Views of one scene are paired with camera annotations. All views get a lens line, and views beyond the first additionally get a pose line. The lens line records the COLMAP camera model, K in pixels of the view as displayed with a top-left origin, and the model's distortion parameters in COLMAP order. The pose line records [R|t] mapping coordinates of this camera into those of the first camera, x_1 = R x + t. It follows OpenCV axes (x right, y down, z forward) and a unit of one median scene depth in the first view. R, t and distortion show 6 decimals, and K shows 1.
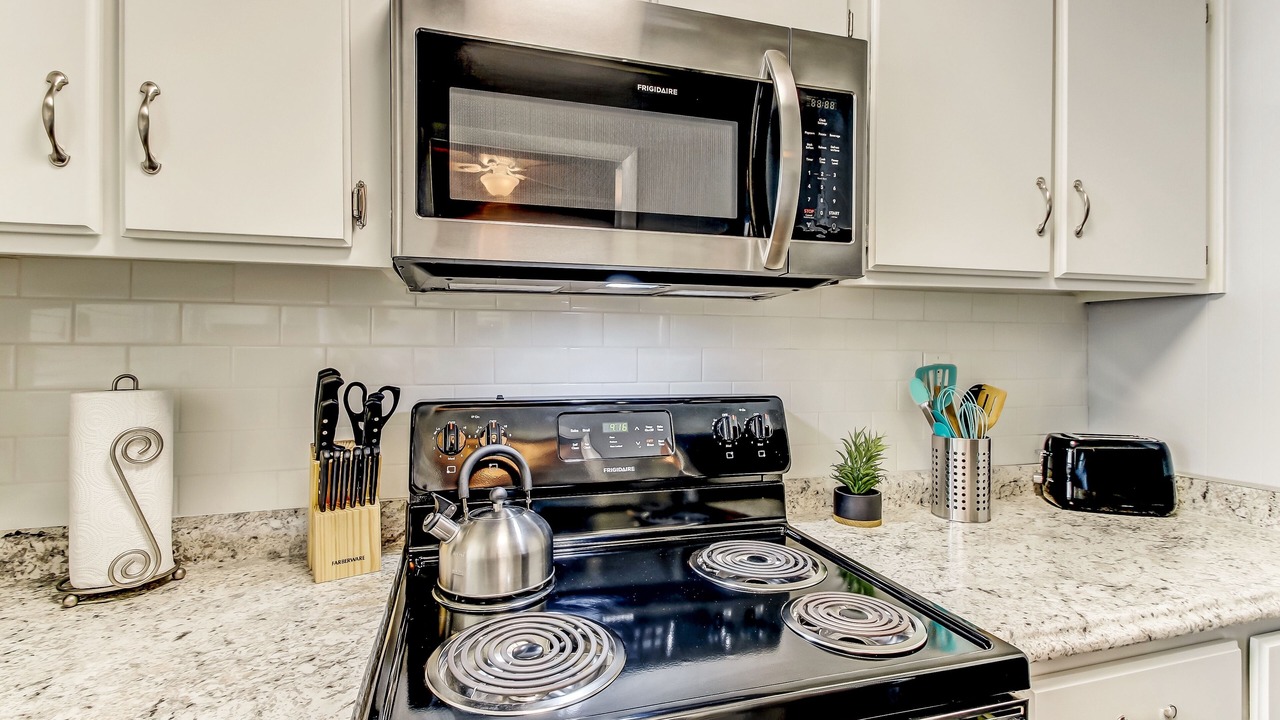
lens RADIAL K [[600.7, 0, 640.7], [0, 600.7, 344.2], [0, 0, 1]] dist [0.026398, -0.013694]
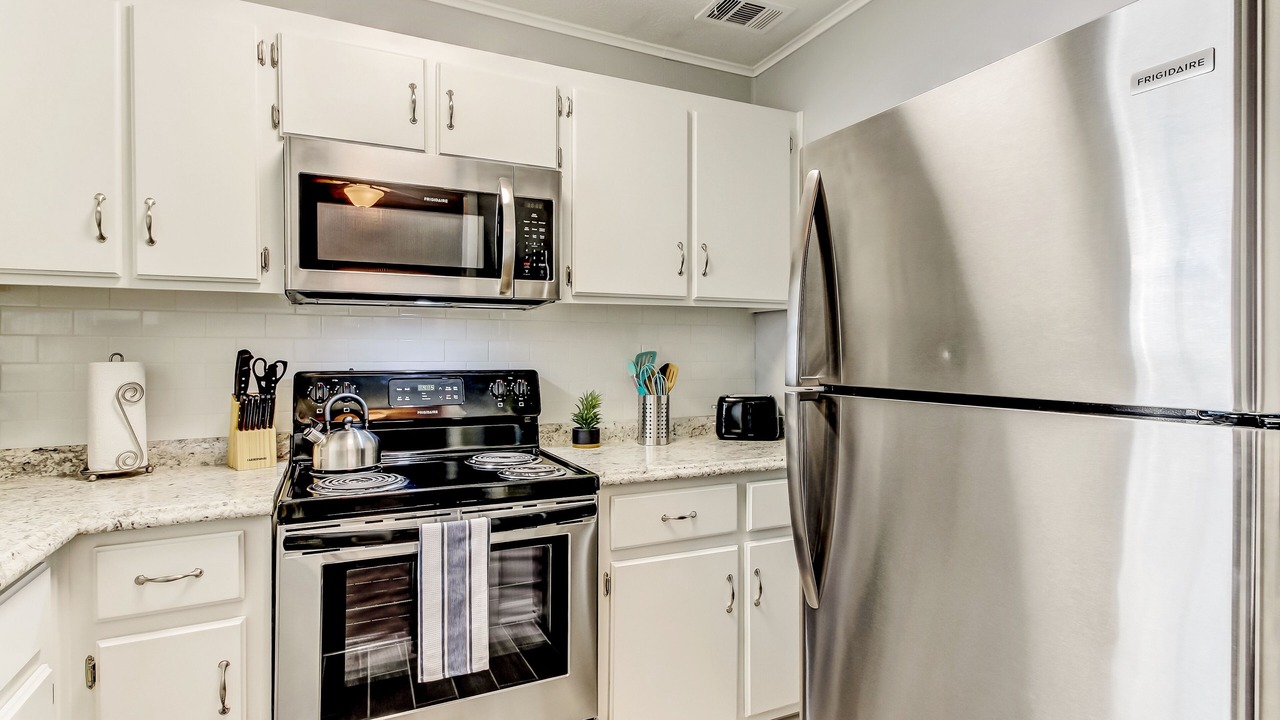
lens RADIAL K [[642.9, 0, 636.3], [0, 642.9, 354.9], [0, 0, 1]] dist [0.035005, -0.019114]
pose [[0.988762, -0.002539, 0.149478, 0.317946], [0.000511, 0.999907, 0.013606, 0.030535], [-0.149498, -0.013376, 0.988671, -1.005804]]
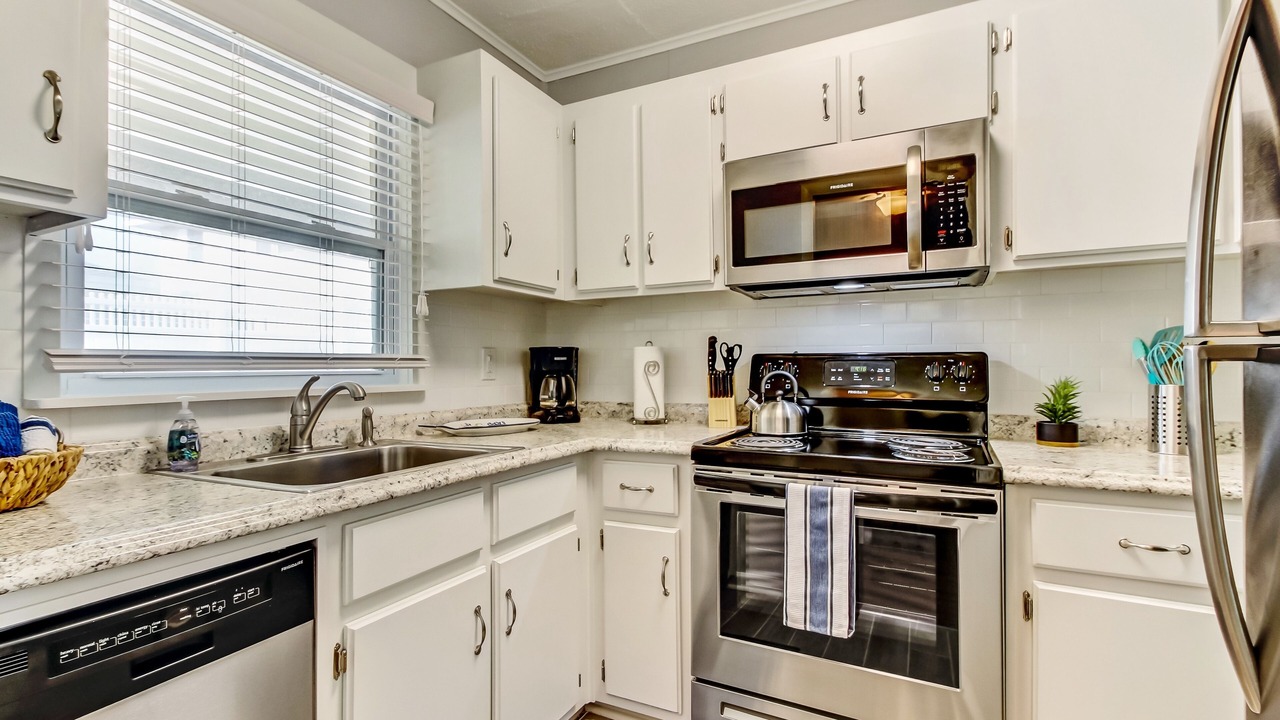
lens RADIAL K [[590.0, 0, 645.3], [0, 590.0, 363.2], [0, 0, 1]] dist [0.029176, -0.014189]
pose [[0.723881, -0.007810, -0.689880, 0.830918], [0.013612, 0.999903, 0.002963, 0.131329], [0.689790, -0.011535, 0.723917, -0.788569]]
